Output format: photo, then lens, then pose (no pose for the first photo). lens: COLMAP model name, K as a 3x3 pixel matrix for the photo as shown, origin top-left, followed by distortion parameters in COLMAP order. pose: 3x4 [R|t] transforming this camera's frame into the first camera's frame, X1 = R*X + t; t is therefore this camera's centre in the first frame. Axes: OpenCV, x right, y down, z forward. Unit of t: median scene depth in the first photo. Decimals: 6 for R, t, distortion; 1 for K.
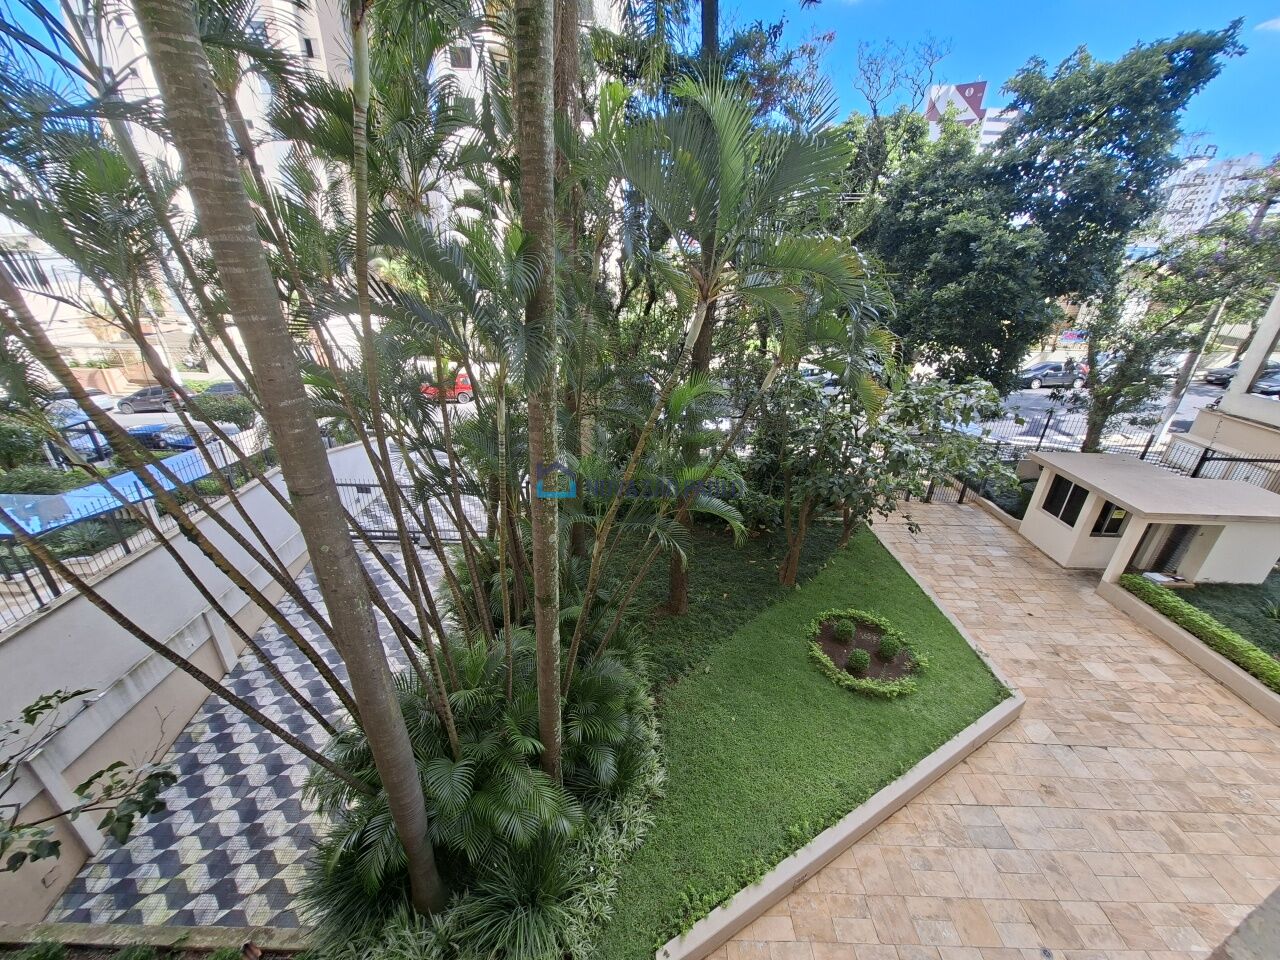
lens RADIAL K [[504.6, 0, 640.8], [0, 504.6, 478.1], [0, 0, 1]] dist [-0.003751, 0.000785]
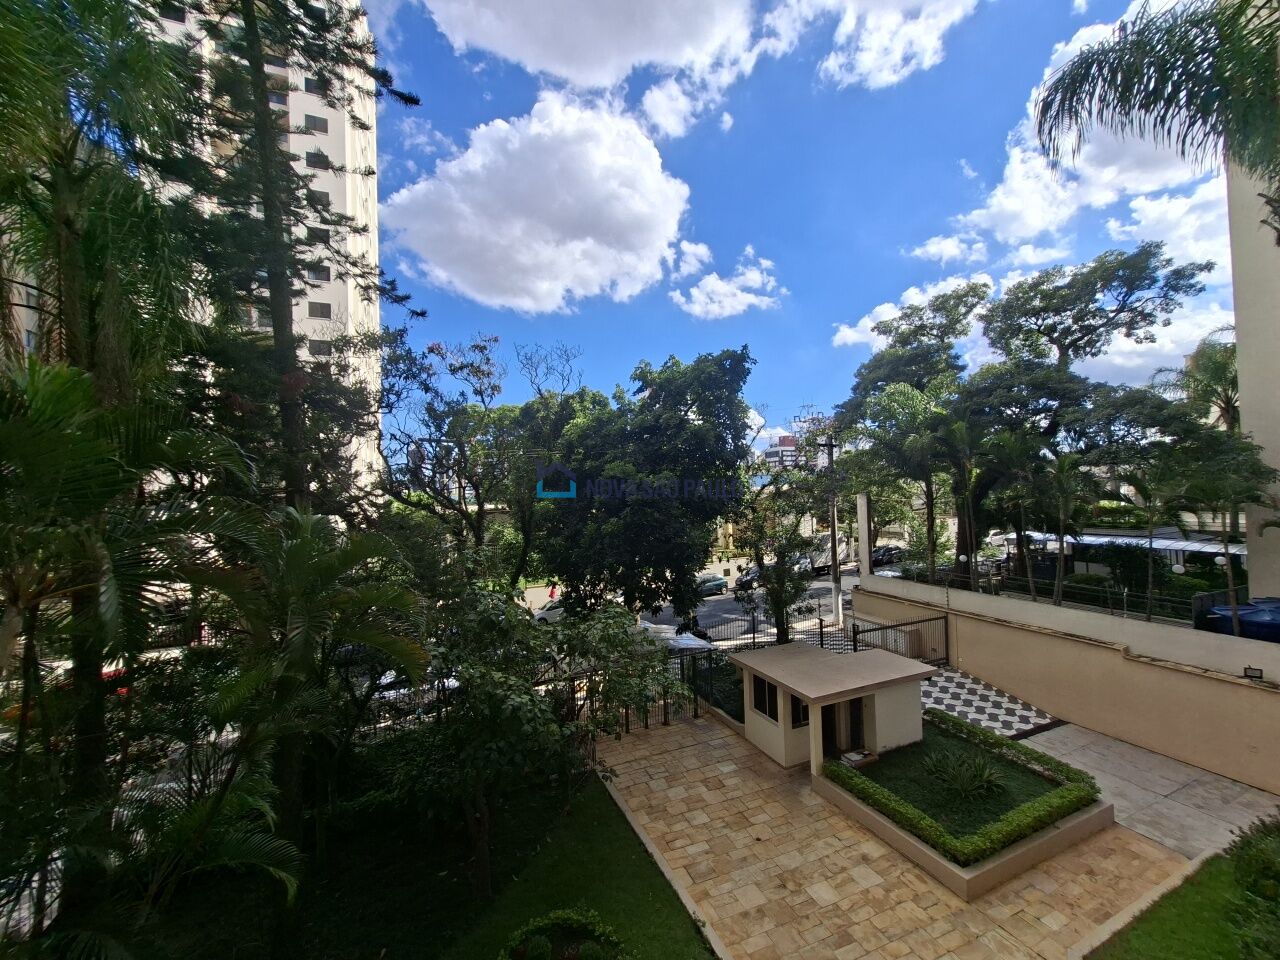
lens RADIAL K [[504.6, 0, 639.8], [0, 504.6, 481.6], [0, 0, 1]] dist [-0.003751, 0.000785]
pose [[0.919984, -0.053280, 0.388317, 0.228794], [0.215209, 0.896686, -0.386832, -0.009577], [-0.327588, 0.439449, 0.836403, -0.001613]]
